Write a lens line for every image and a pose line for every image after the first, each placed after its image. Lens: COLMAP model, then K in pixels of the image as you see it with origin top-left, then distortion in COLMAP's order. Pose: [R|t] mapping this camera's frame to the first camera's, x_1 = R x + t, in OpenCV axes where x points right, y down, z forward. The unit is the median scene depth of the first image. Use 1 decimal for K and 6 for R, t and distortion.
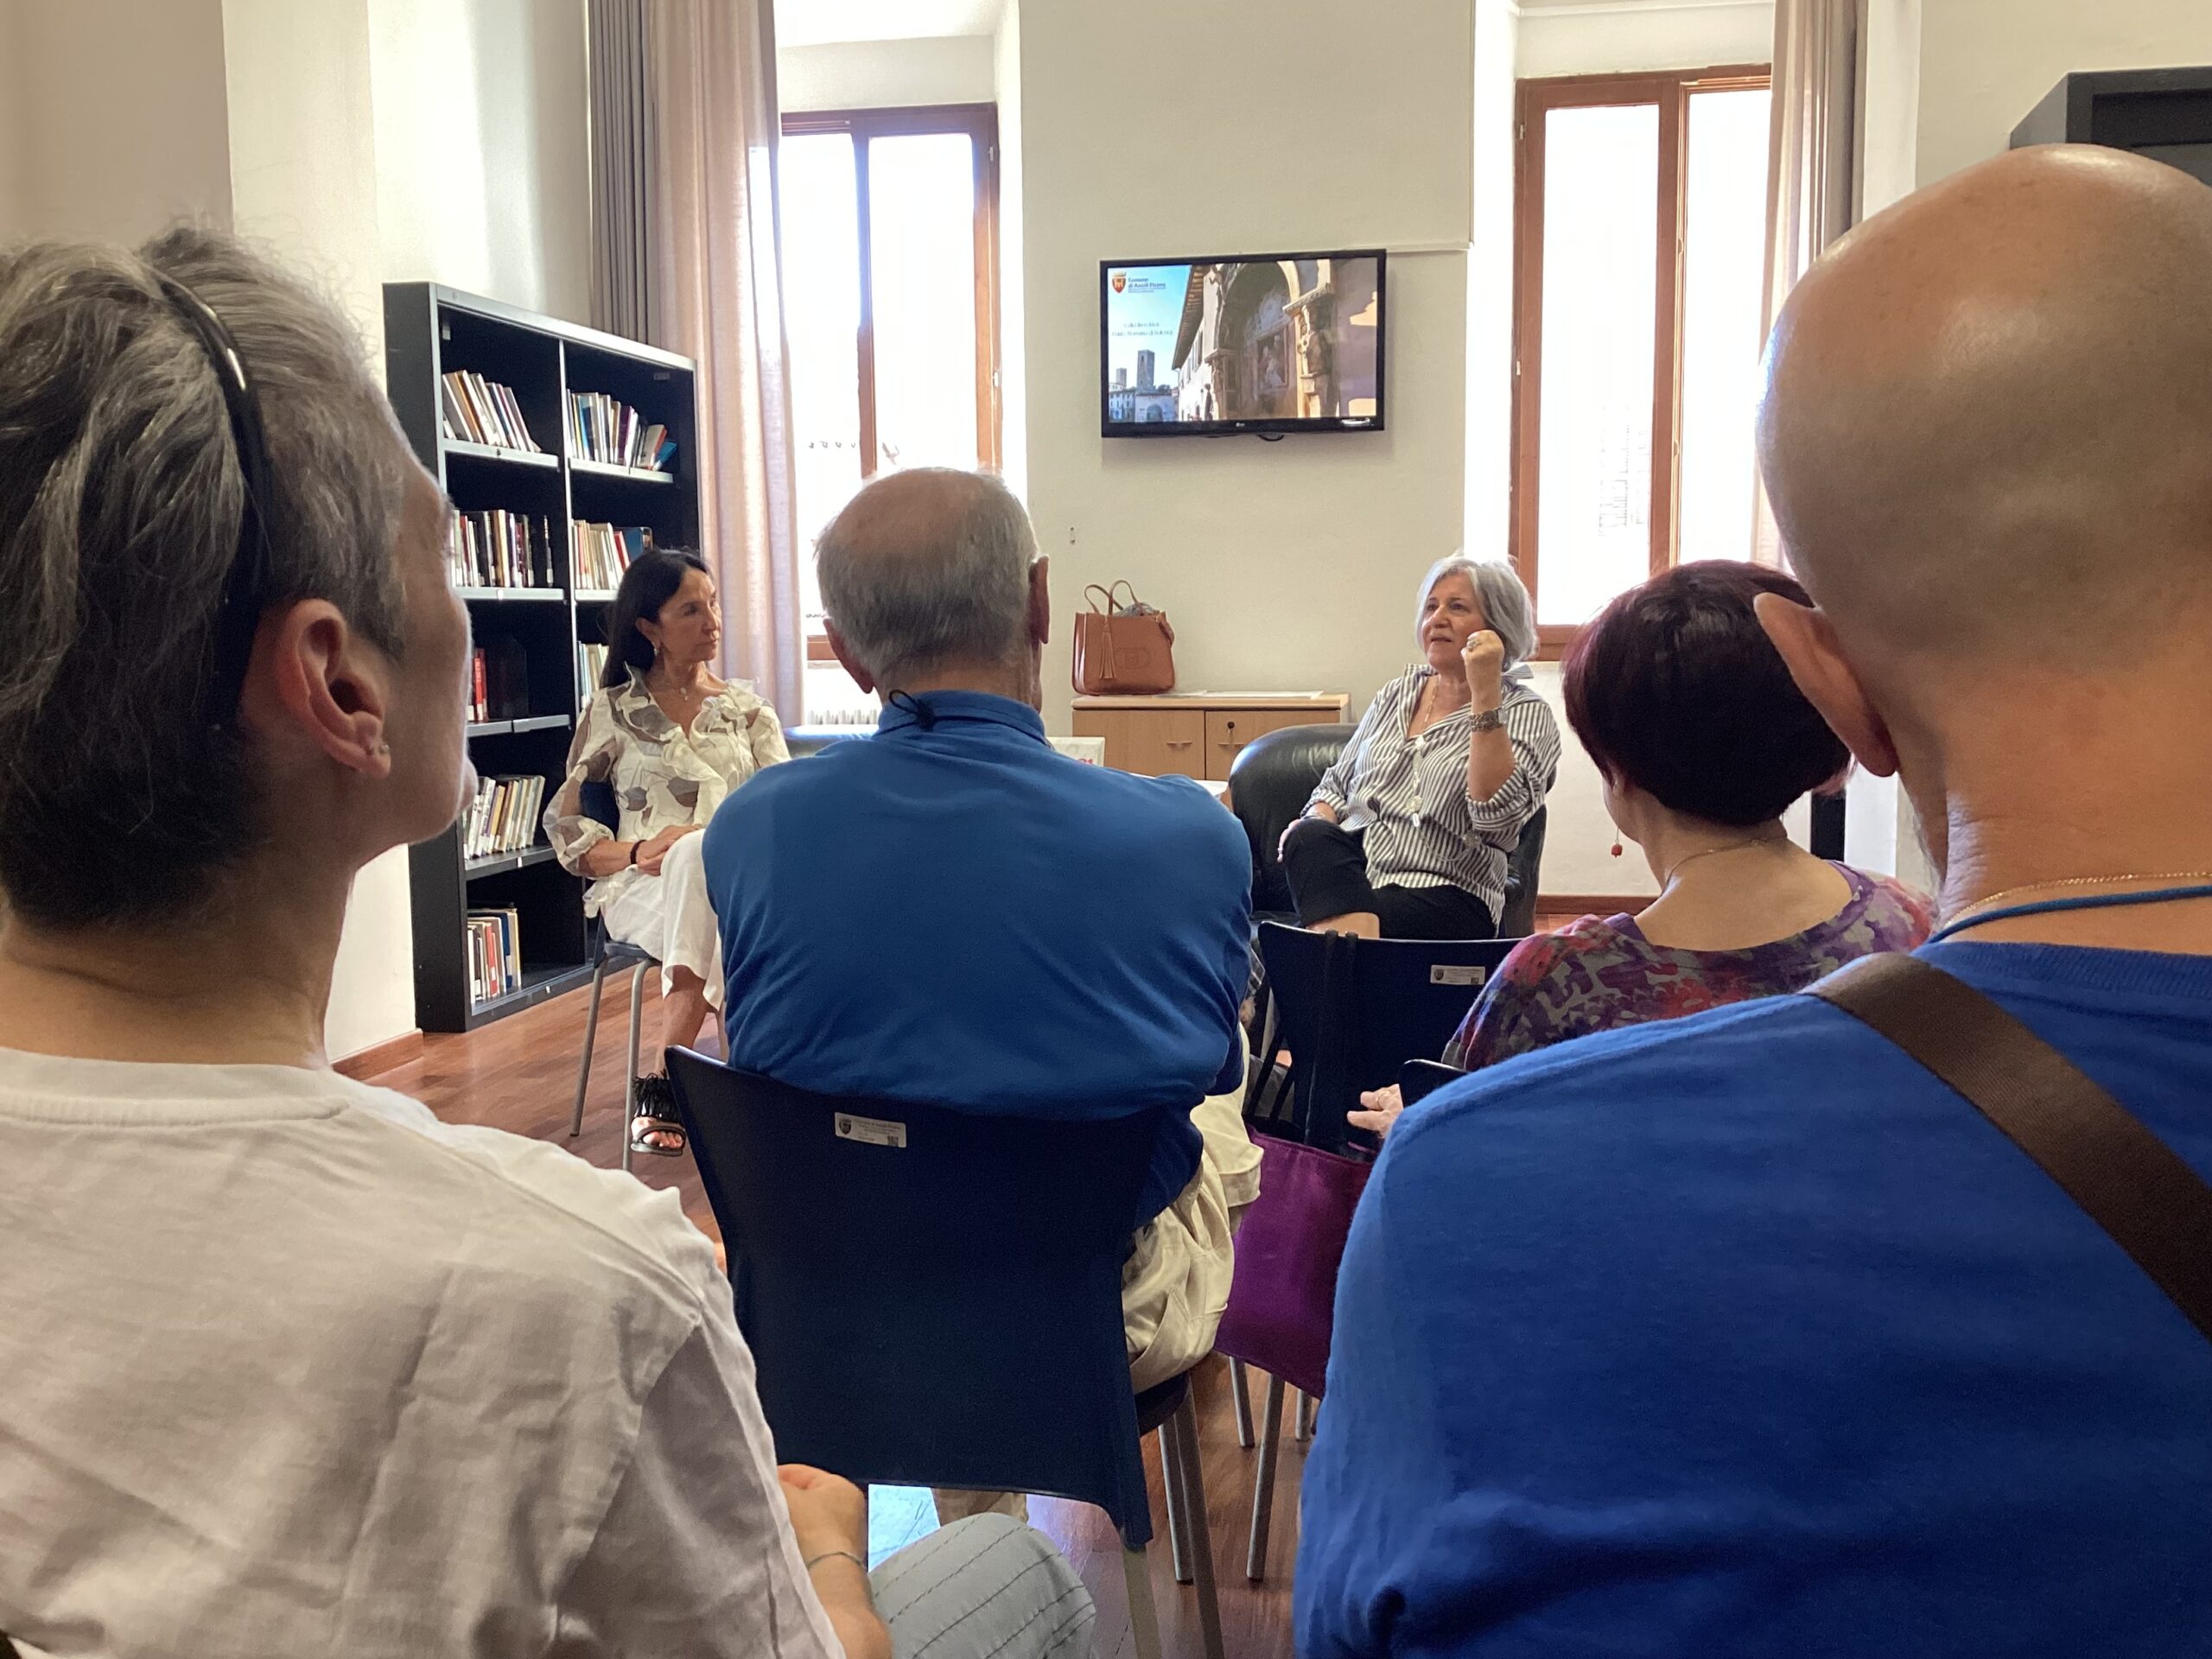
lens RADIAL K [[2087.8, 0, 1088.2], [0, 2087.8, 841.5], [0, 0, 1]] dist [0.025457, 0.000000]
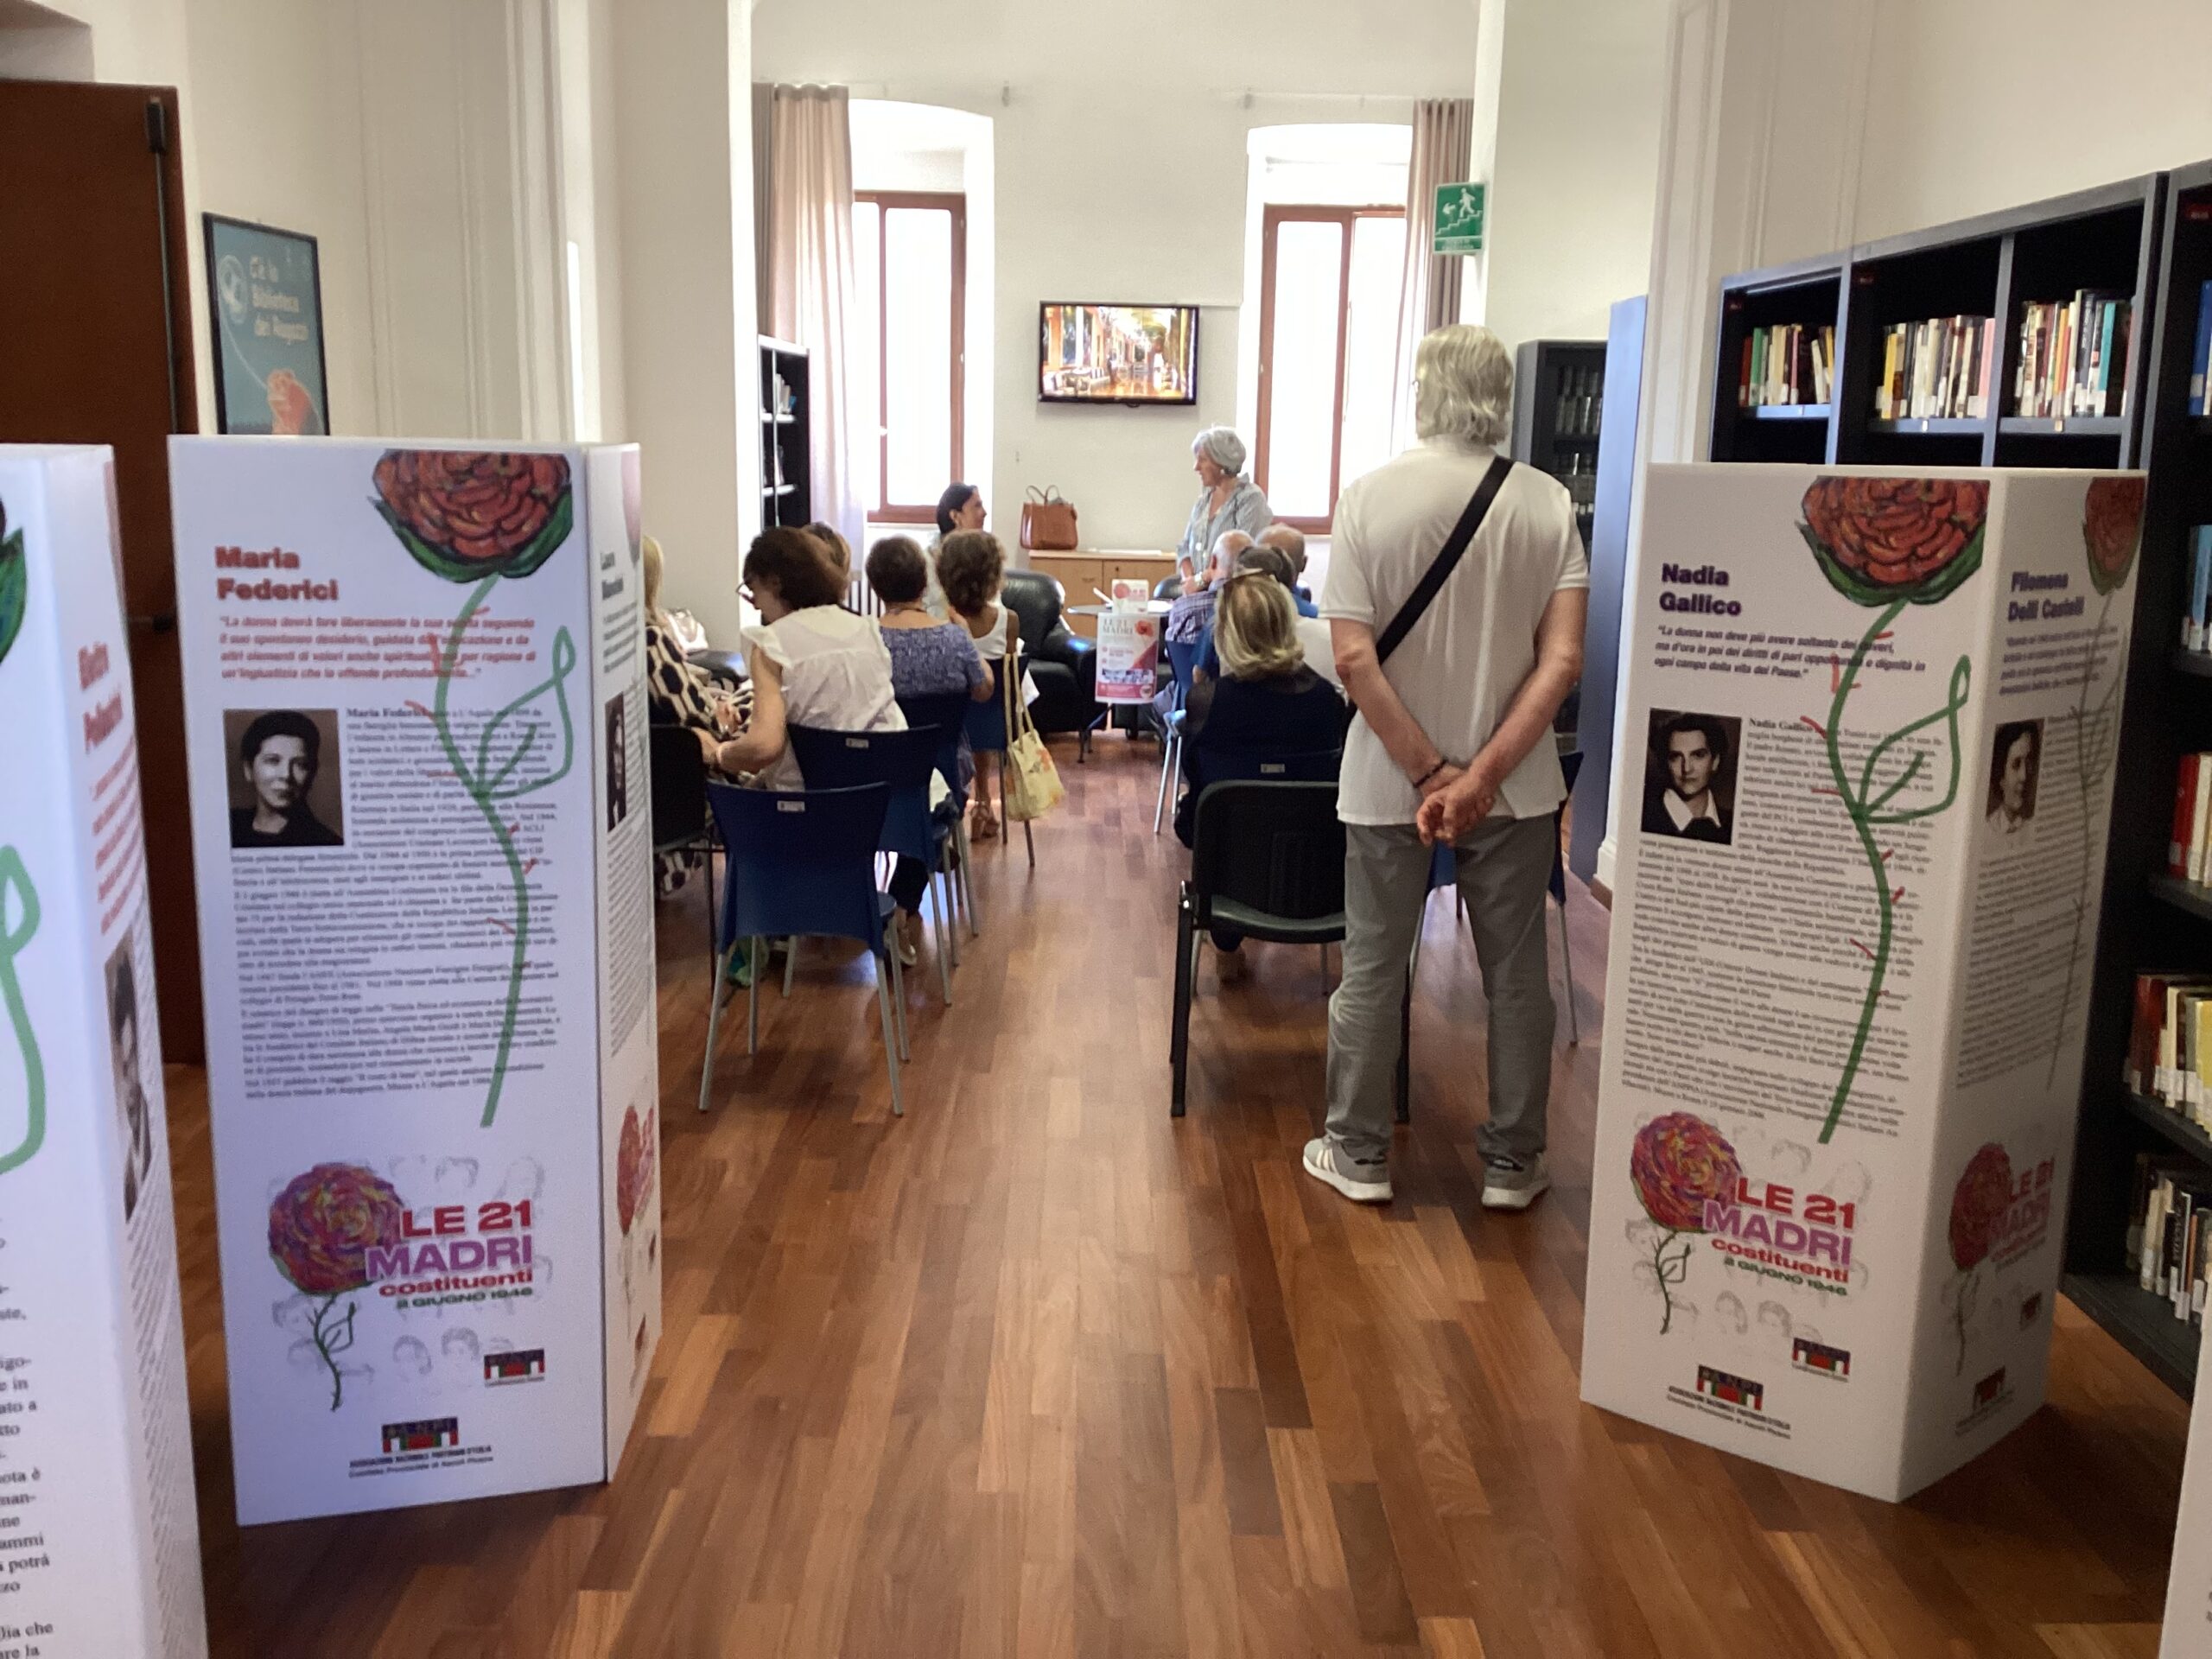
lens RADIAL K [[1987.5, 0, 1095.1], [0, 1987.5, 828.7], [0, 0, 1]] dist [0.060107, -0.134430]
pose [[0.979757, -0.006930, 0.200069, -0.299513], [-0.010785, 0.996122, 0.087318, 0.019180], [-0.199899, -0.087708, 0.975883, -0.719139]]
